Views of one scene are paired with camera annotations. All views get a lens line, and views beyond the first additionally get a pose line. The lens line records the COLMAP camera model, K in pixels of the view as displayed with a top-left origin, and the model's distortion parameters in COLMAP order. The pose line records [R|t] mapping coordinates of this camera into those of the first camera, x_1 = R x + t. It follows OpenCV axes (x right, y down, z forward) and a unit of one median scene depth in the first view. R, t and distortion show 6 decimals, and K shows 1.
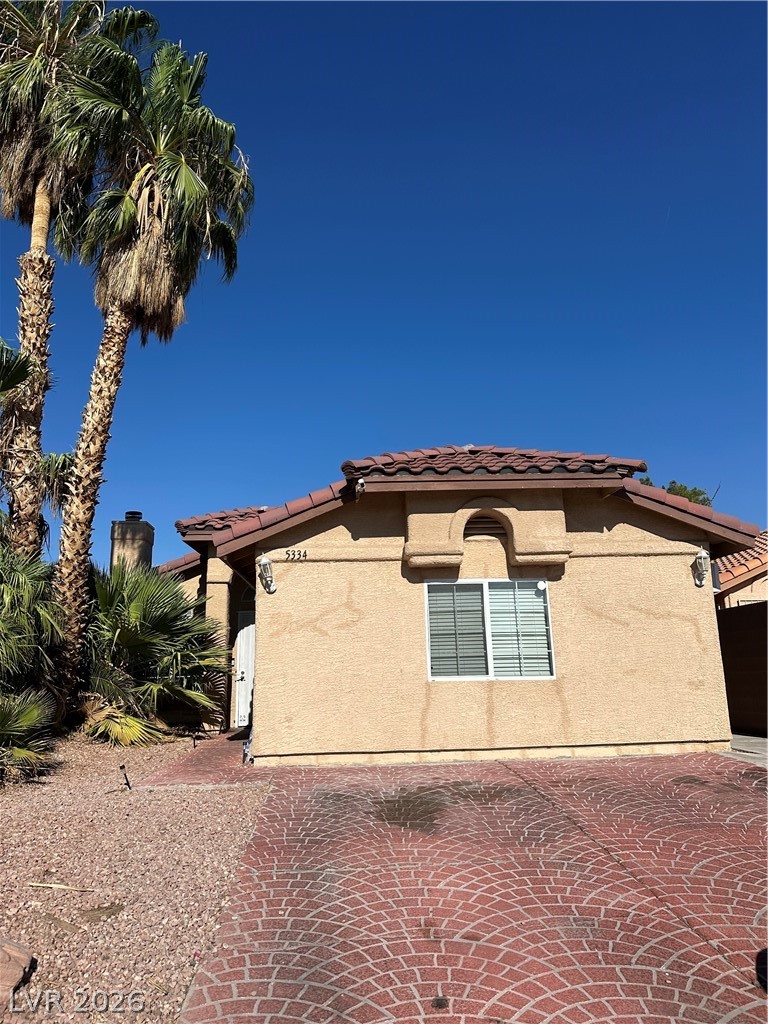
lens RADIAL K [[694.5, 0, 384.0], [0, 694.5, 512.0], [0, 0, 1]] dist [0.070729, -0.088121]
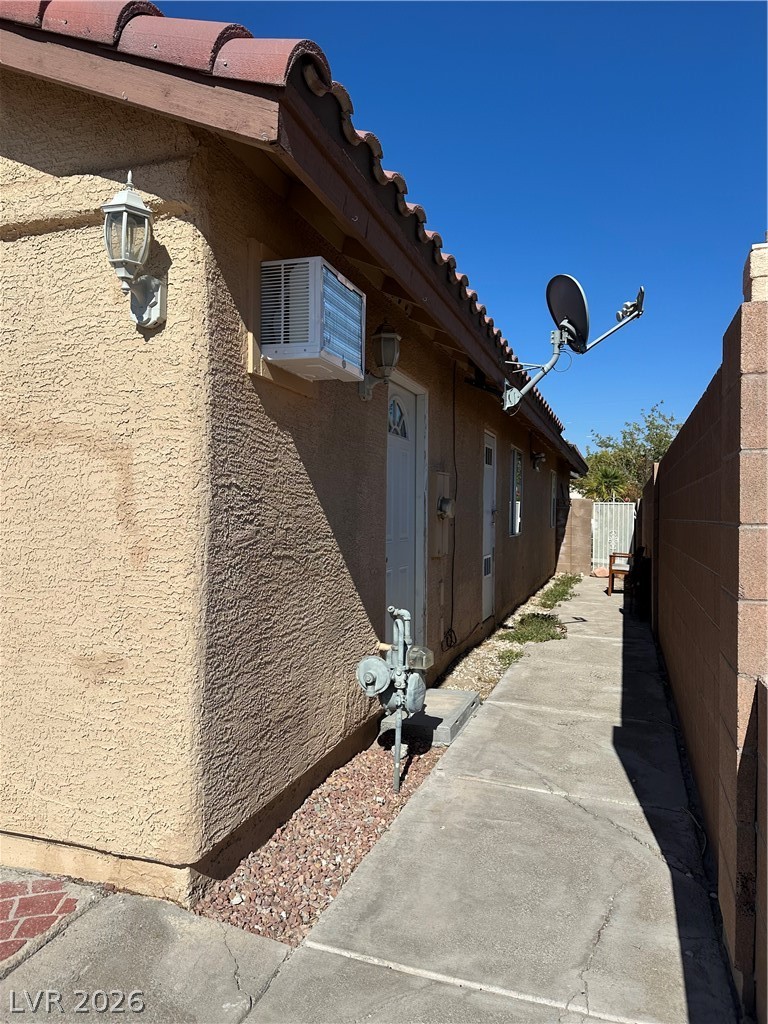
lens RADIAL K [[694.5, 0, 384.0], [0, 694.5, 512.0], [0, 0, 1]] dist [0.070729, -0.088121]
pose [[0.934787, 0.032647, -0.353706, 0.643592], [0.042393, 0.978396, 0.202345, 0.125310], [0.352671, -0.204144, 0.913208, 0.772615]]
